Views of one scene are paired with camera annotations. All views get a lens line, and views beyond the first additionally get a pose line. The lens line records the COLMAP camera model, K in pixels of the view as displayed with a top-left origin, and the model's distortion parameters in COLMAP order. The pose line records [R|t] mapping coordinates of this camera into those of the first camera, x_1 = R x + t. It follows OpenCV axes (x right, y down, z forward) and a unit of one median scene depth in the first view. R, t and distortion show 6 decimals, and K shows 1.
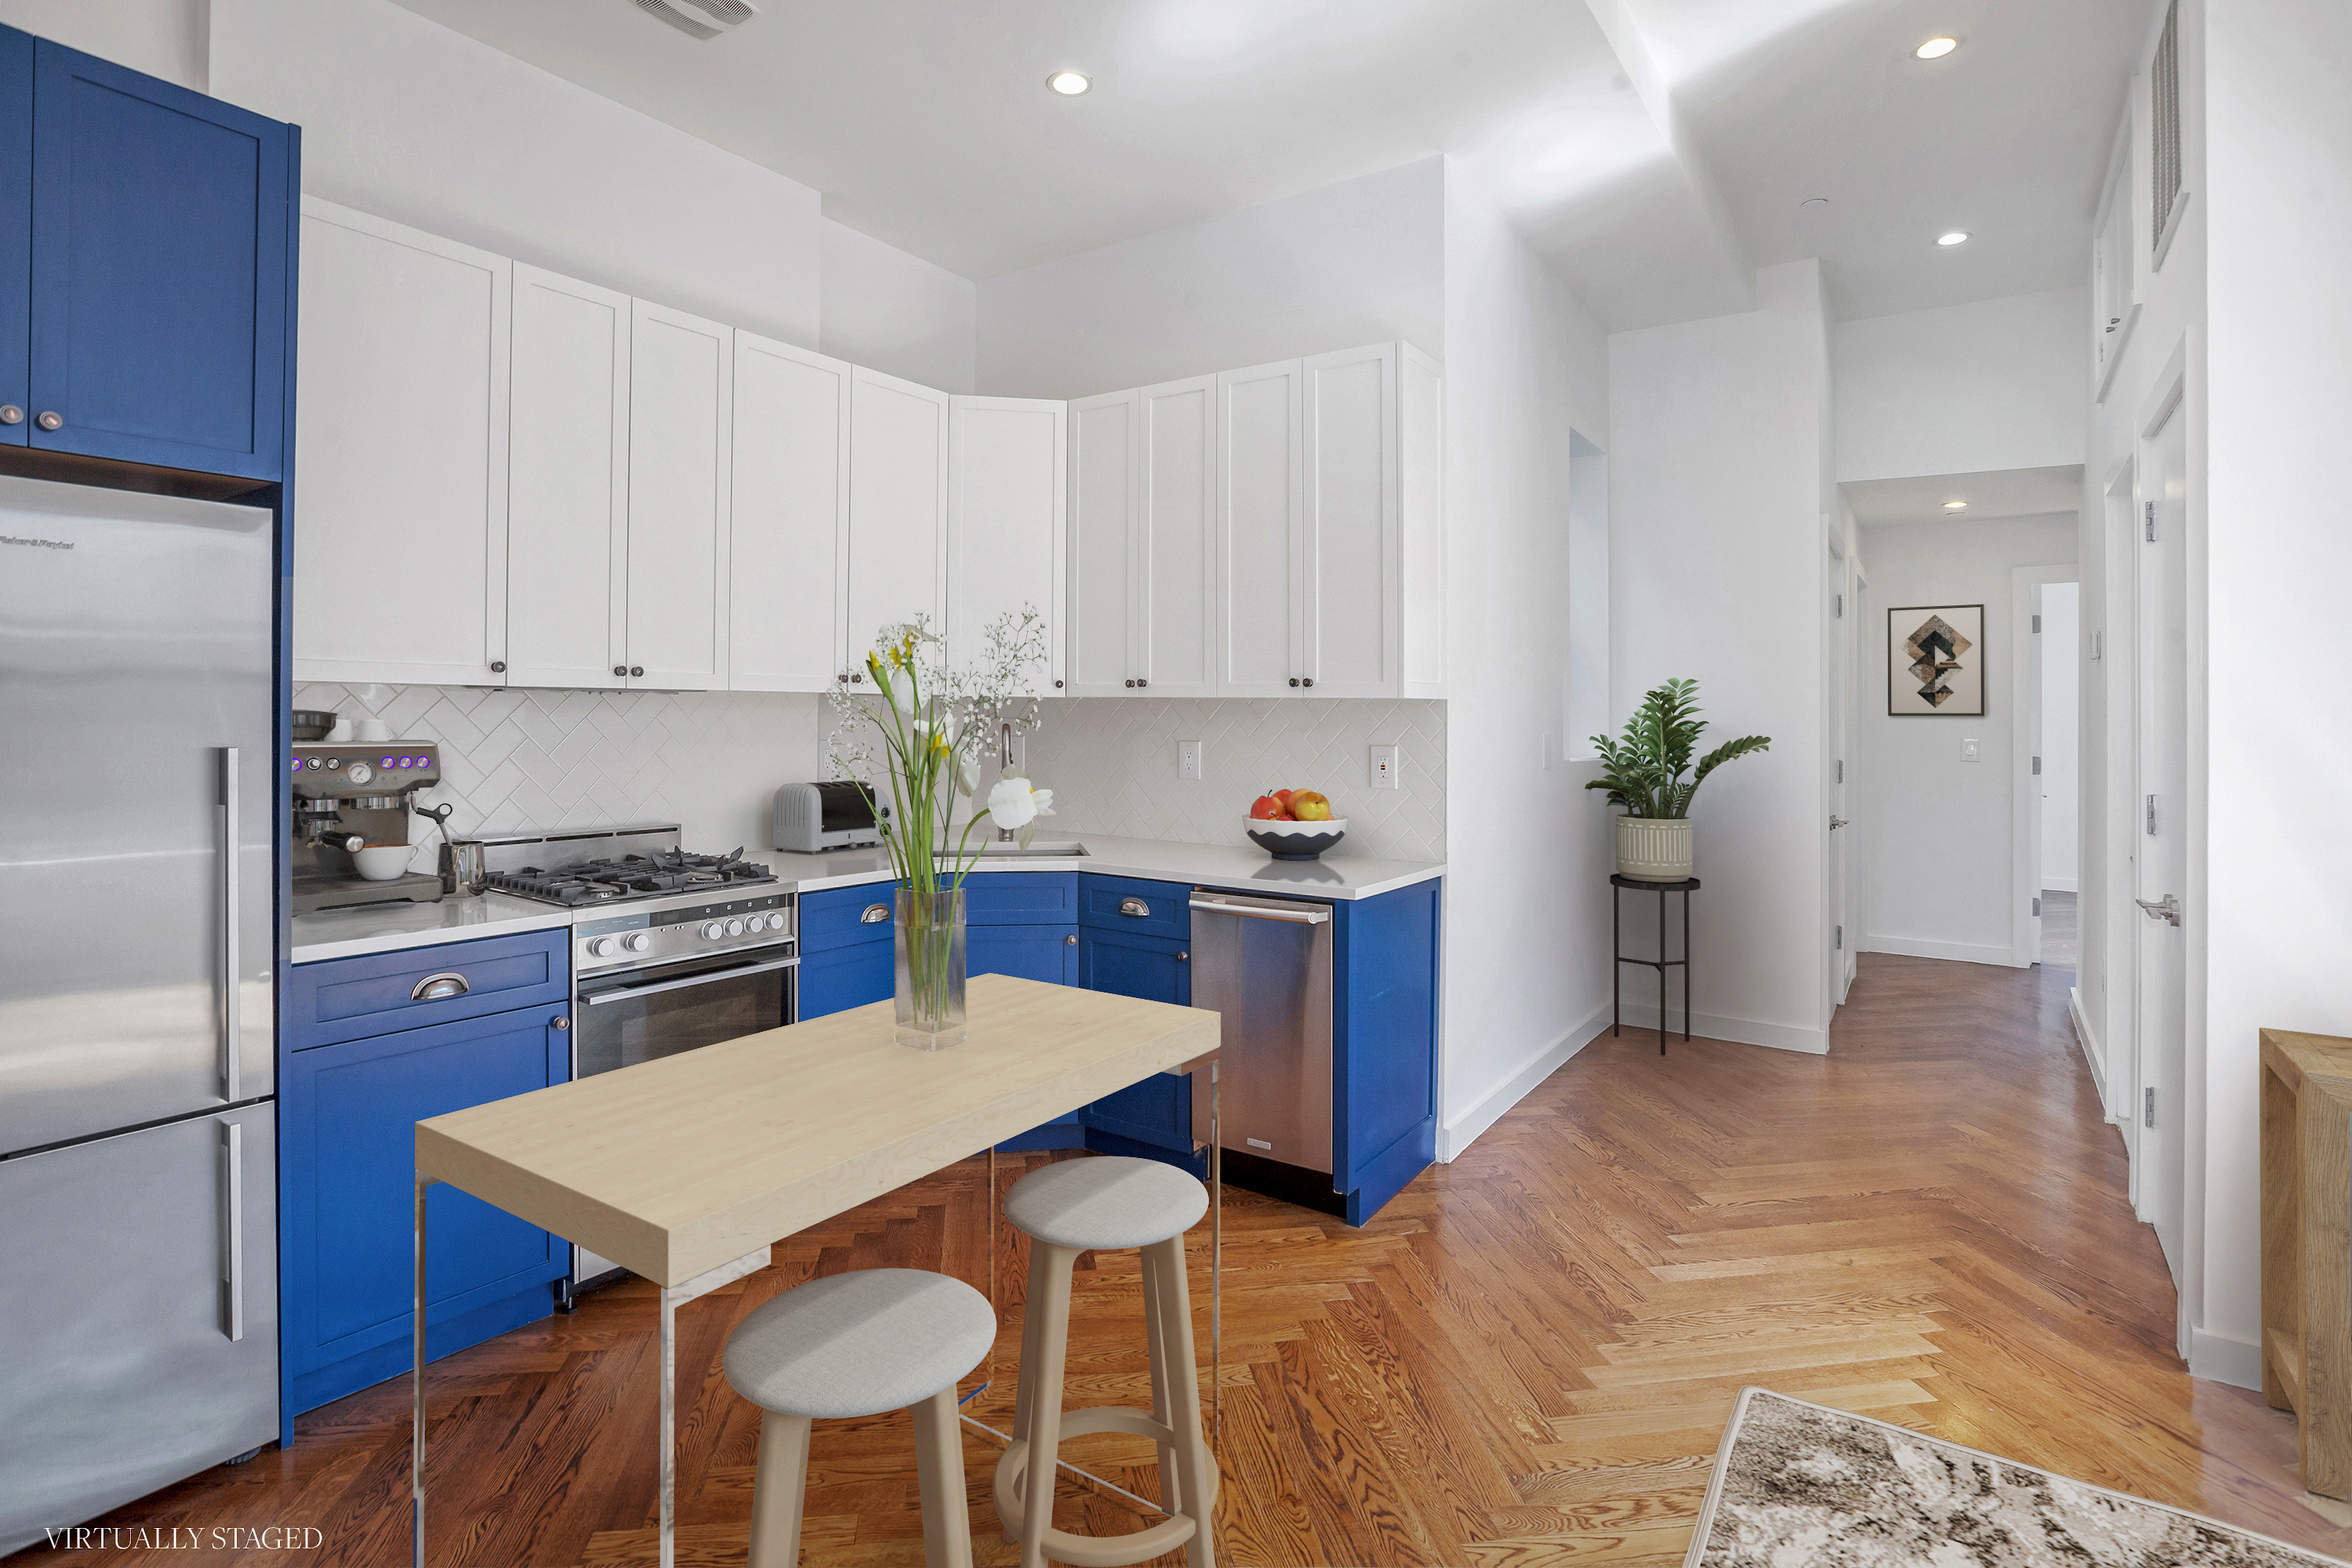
lens RADIAL K [[1191.2, 0, 1140.0], [0, 1191.2, 707.4], [0, 0, 1]] dist [-0.001216, 0.000997]
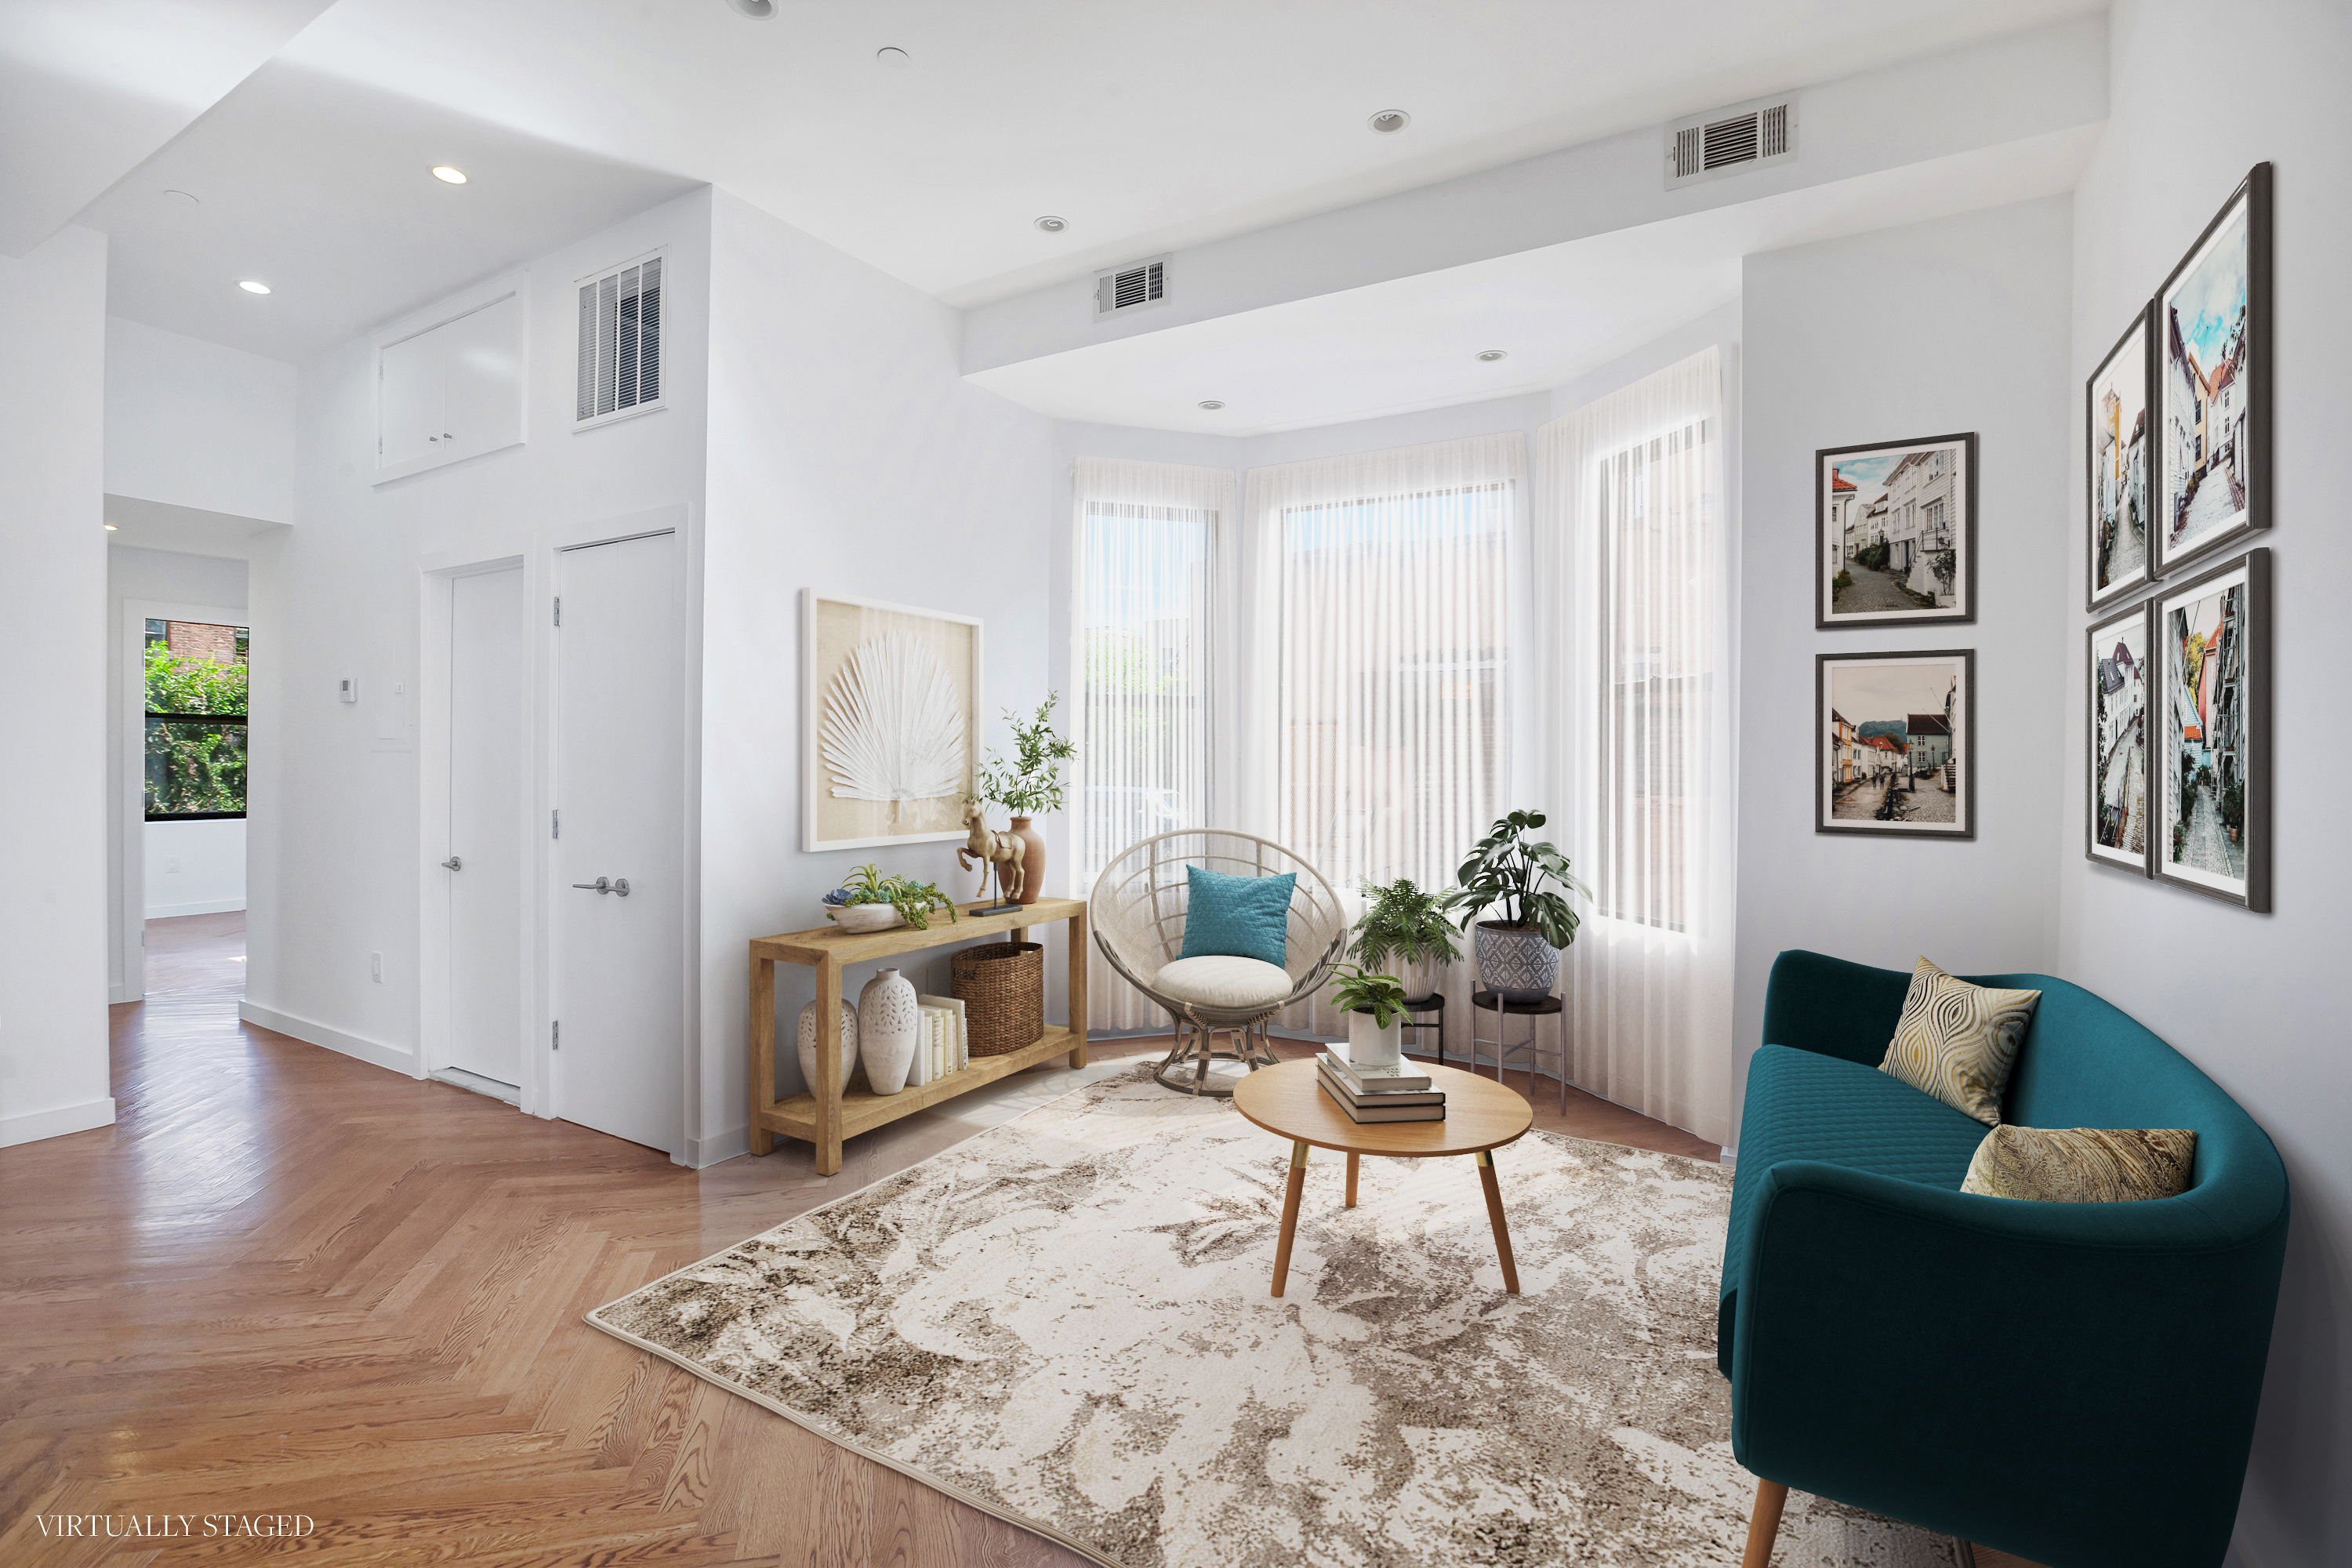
lens RADIAL K [[1072.8, 0, 1175.6], [0, 1072.8, 770.5], [0, 0, 1]] dist [0.042729, -0.001651]
pose [[-0.066837, -0.014293, 0.997662, -0.636770], [-0.011061, 0.999847, 0.013583, 0.003321], [-0.997703, -0.010127, -0.066985, 0.503643]]
